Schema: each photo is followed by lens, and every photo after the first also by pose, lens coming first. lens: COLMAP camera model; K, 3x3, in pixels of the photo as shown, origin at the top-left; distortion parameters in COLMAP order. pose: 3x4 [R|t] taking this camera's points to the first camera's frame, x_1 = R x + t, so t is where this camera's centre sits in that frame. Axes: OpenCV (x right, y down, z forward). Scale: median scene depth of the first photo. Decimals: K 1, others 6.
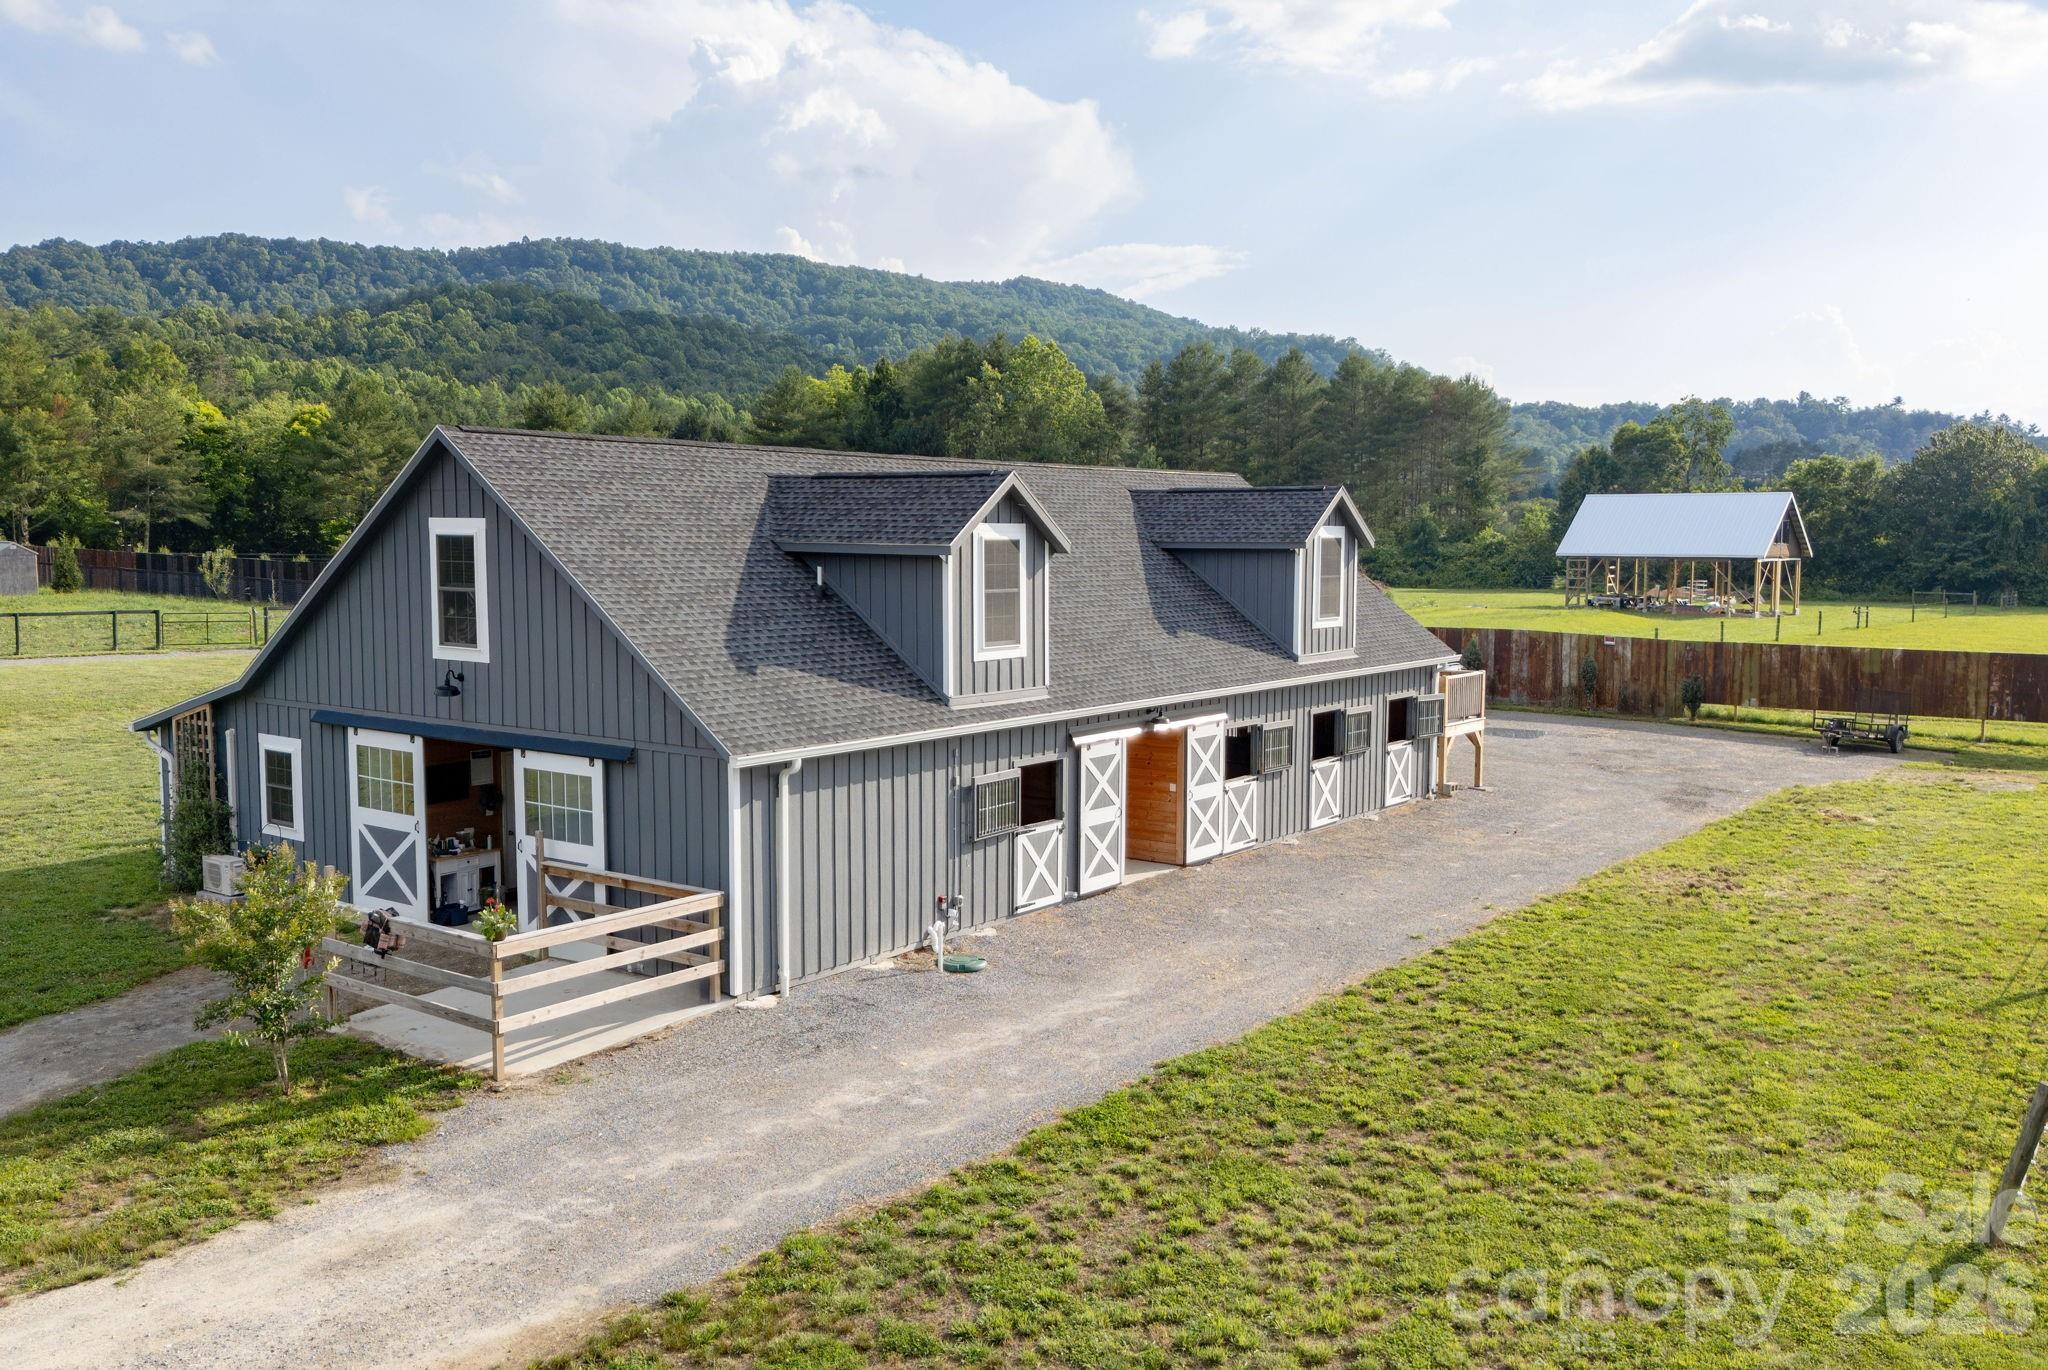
lens RADIAL K [[1685.4, 0, 817.5], [0, 1685.4, 749.6], [0, 0, 1]] dist [0.040907, -0.061040]
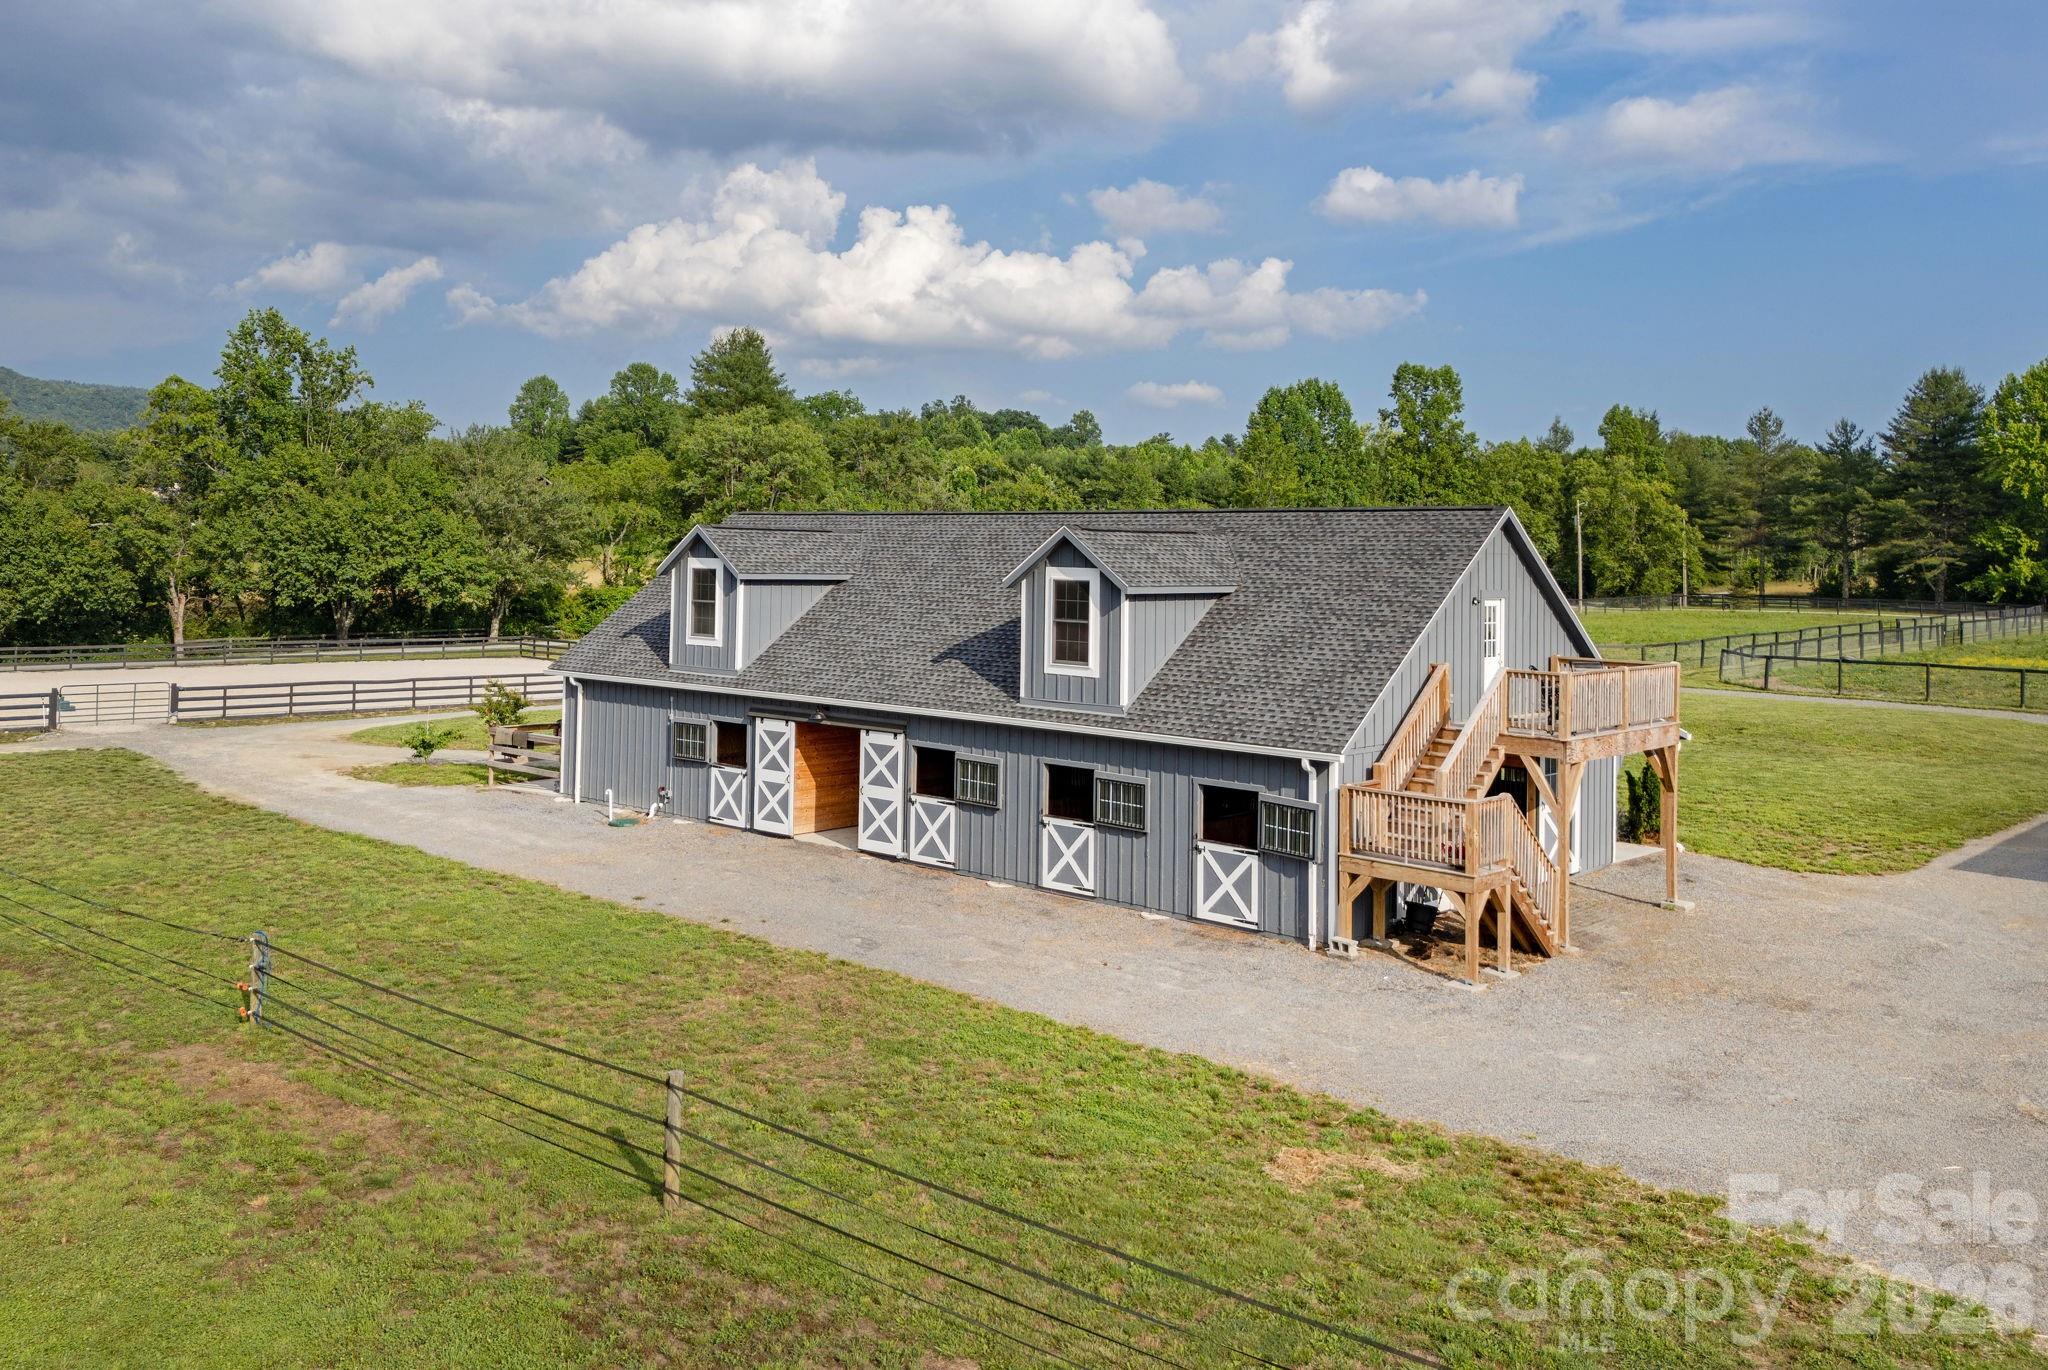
lens RADIAL K [[1688.7, 0, 1024.0], [0, 1688.7, 685.0], [0, 0, 1]] dist [0.149135, 0.000734]
pose [[-0.042045, 0.067548, -0.996830, 0.090156], [-0.146864, 0.986456, 0.073039, -0.009581], [0.988263, 0.149470, -0.031555, 0.074794]]
